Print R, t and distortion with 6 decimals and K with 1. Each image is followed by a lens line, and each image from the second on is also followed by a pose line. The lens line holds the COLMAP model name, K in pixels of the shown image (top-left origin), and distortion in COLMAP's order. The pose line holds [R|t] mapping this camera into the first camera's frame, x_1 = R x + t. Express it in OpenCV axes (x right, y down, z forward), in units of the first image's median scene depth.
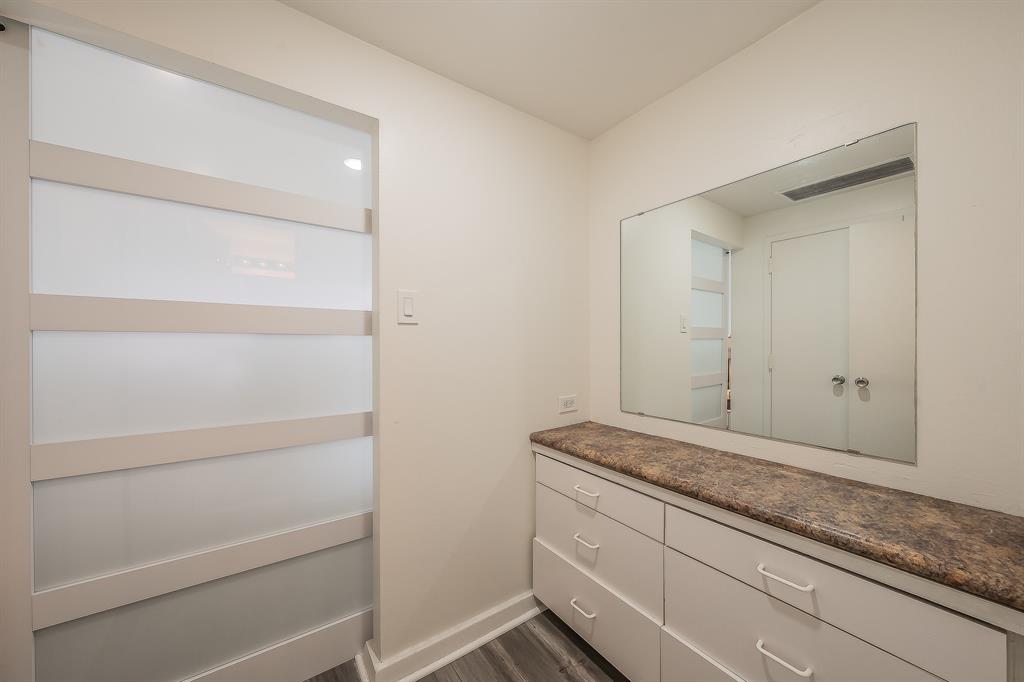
lens RADIAL K [[355.5, 0, 512.0], [0, 355.5, 341.0], [0, 0, 1]] dist [0.001383, 0.000236]
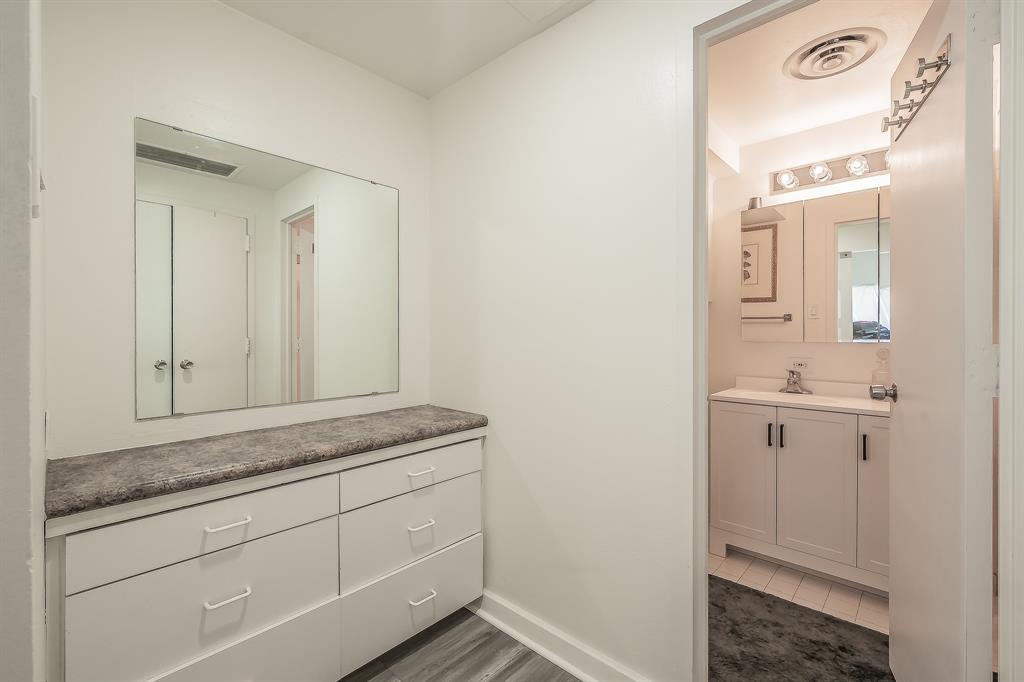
lens RADIAL K [[445.3, 0, 512.0], [0, 445.3, 341.0], [0, 0, 1]] dist [-0.000555, -0.000050]
pose [[-0.204300, -0.009900, 0.978858, -0.873335], [-0.006010, 0.999943, 0.008859, 0.072258], [-0.978890, -0.004073, -0.204348, 0.774291]]
